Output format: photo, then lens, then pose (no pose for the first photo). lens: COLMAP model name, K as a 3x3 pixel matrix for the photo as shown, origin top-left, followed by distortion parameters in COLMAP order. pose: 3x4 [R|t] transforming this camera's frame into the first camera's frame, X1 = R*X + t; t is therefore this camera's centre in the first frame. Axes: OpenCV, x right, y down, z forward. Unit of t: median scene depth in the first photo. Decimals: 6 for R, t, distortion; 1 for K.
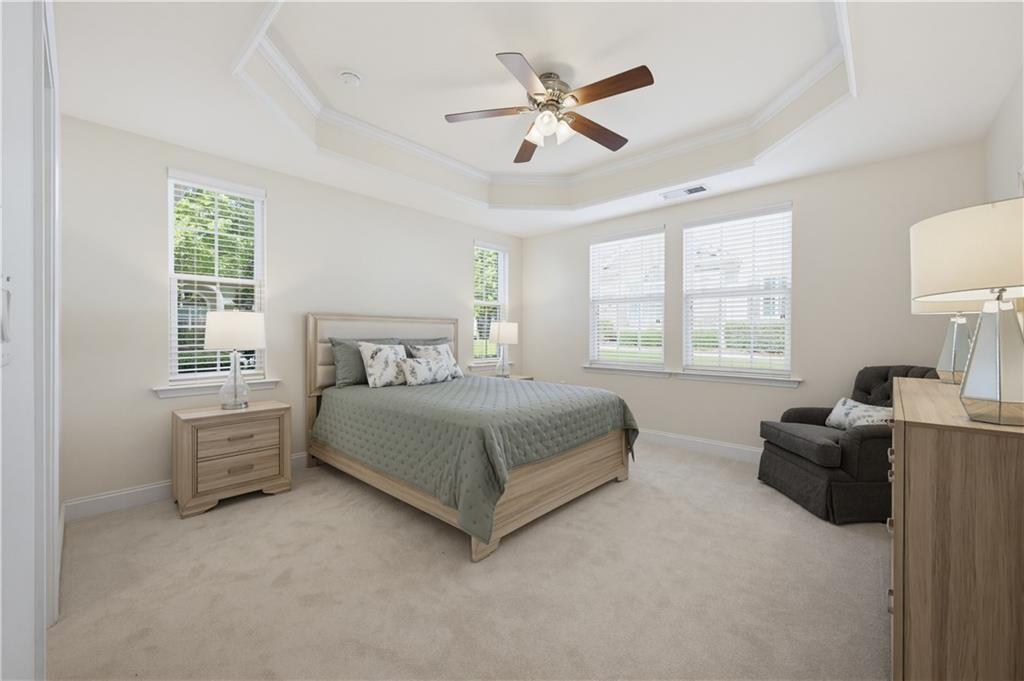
lens RADIAL K [[403.4, 0, 531.7], [0, 403.4, 332.0], [0, 0, 1]] dist [0.007427, -0.003142]
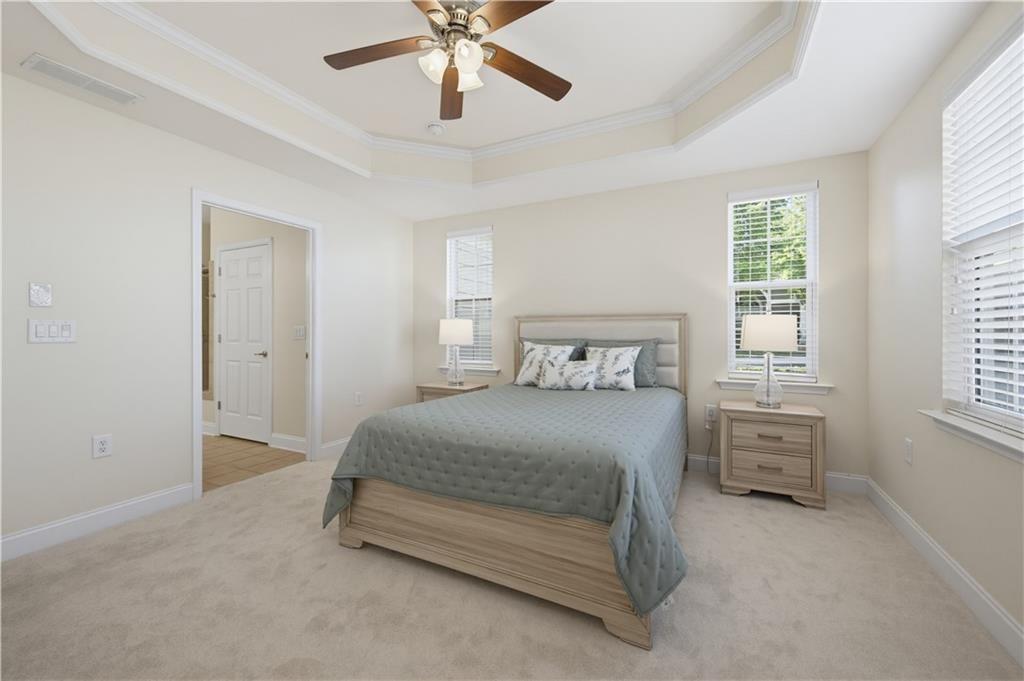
lens RADIAL K [[403.4, 0, 512.5], [0, 403.4, 338.1], [0, 0, 1]] dist [0.007427, -0.003142]
pose [[0.251146, 0.007693, -0.967919, 0.110178], [0.004200, 0.999950, 0.009037, 0.001047], [0.967940, -0.006335, 0.251101, 0.127112]]
